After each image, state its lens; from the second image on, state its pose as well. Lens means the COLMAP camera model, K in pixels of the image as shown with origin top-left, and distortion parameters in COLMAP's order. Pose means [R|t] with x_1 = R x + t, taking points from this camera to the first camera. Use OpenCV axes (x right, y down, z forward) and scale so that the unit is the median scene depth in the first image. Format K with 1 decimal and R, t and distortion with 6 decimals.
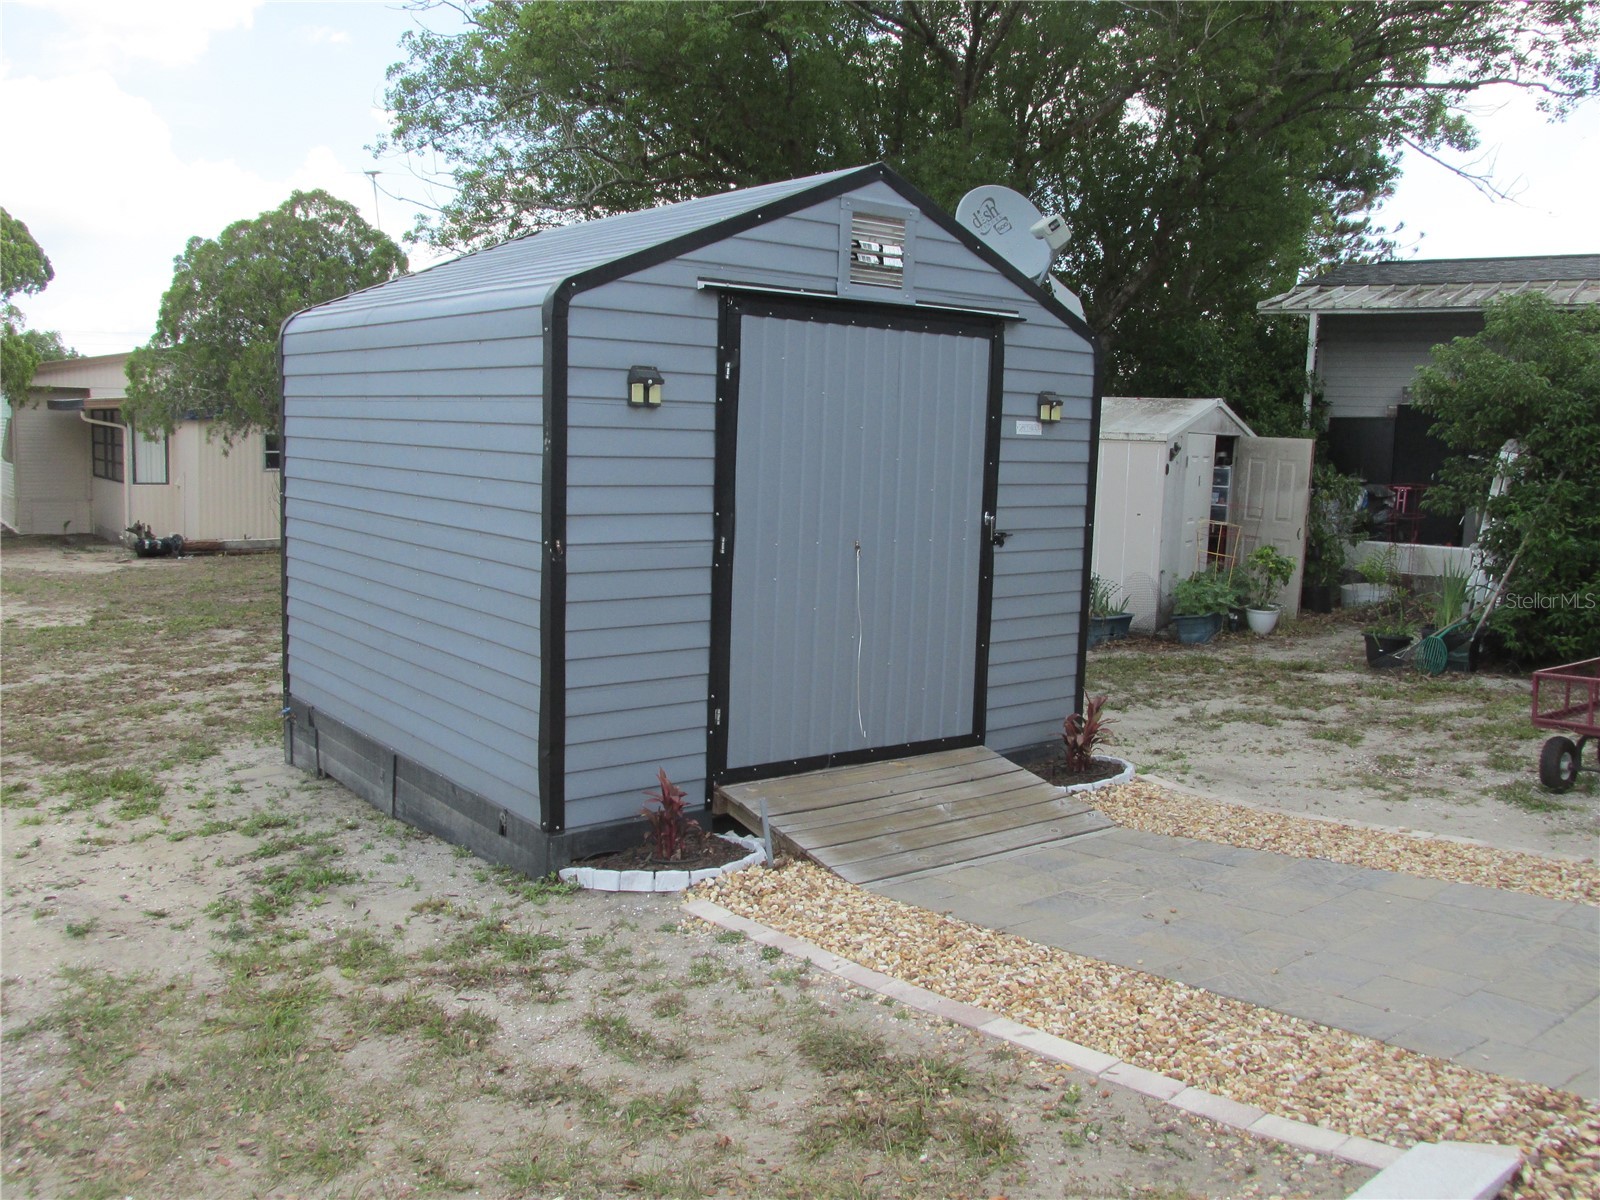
lens RADIAL K [[1334.0, 0, 792.2], [0, 1334.0, 598.7], [0, 0, 1]] dist [-0.036863, 0.012916]
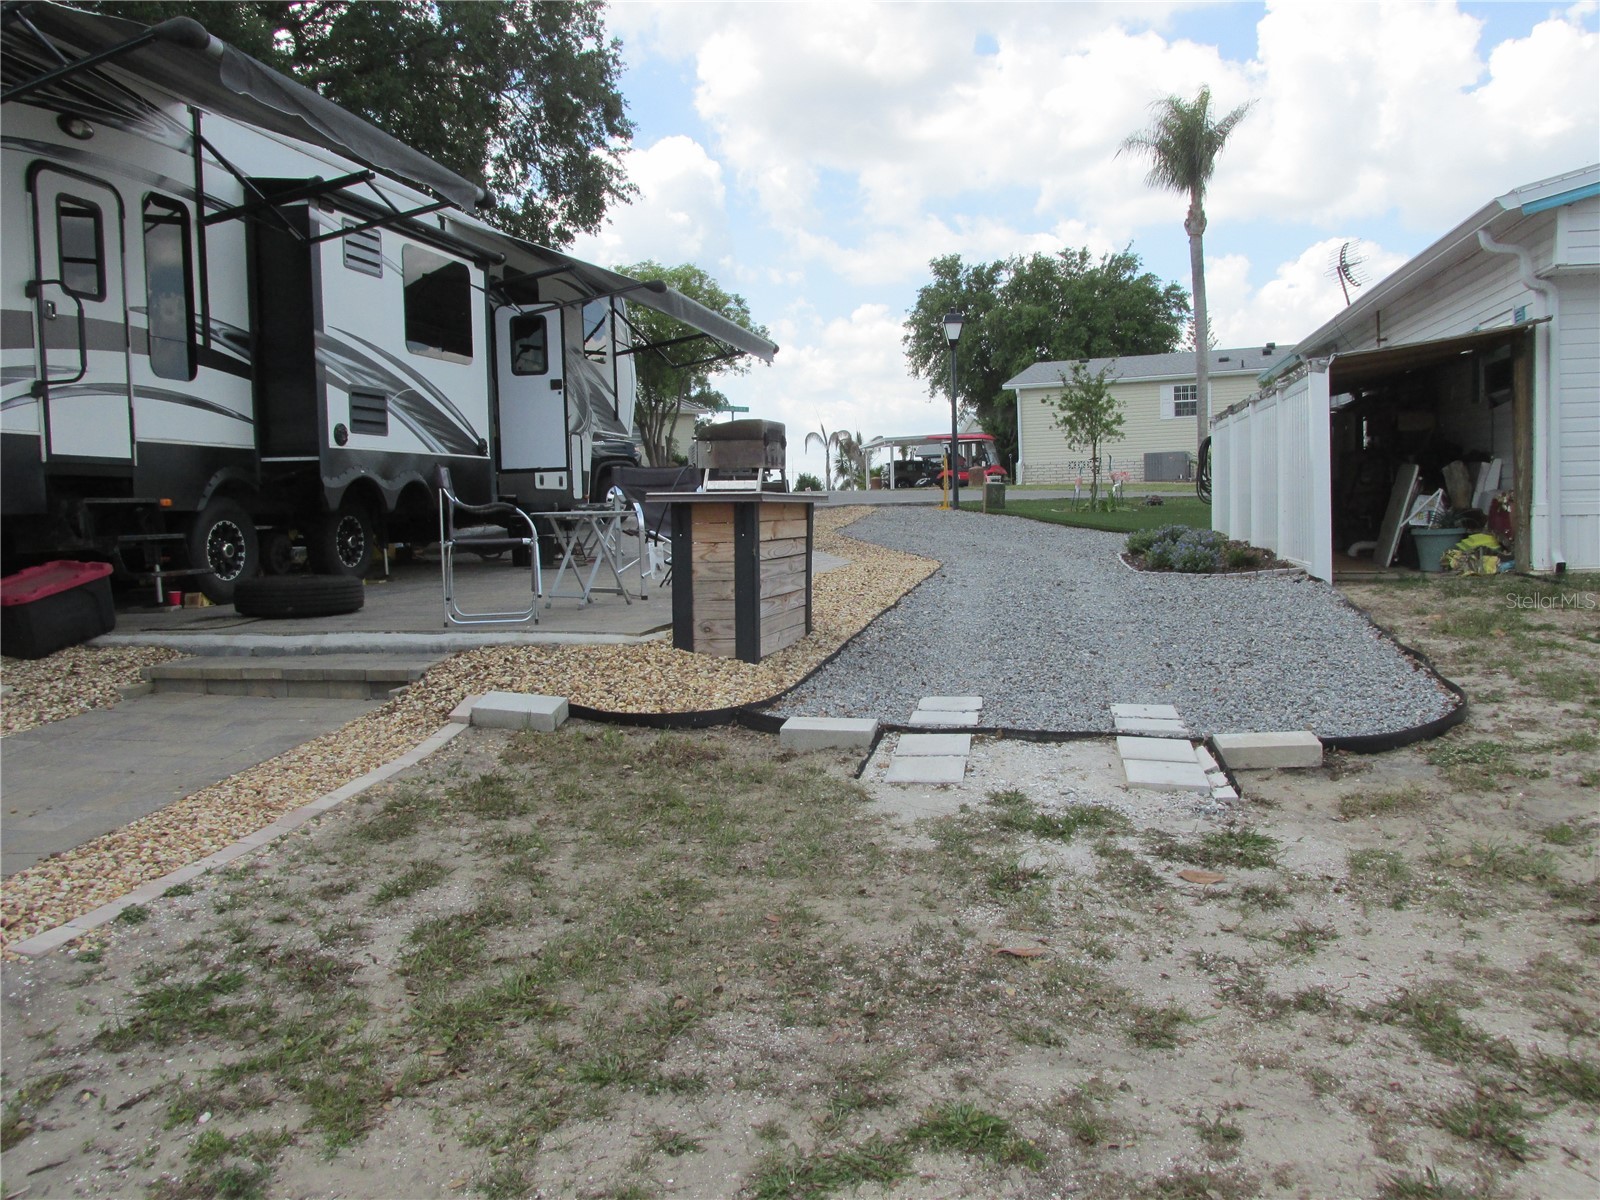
lens RADIAL K [[1334.0, 0, 801.1], [0, 1334.0, 605.0], [0, 0, 1]] dist [-0.036863, 0.012916]
pose [[-0.614490, -0.074432, 0.785406, -0.855865], [0.096208, 0.981039, 0.168244, -0.053793], [-0.783037, 0.178946, -0.595678, 0.951359]]
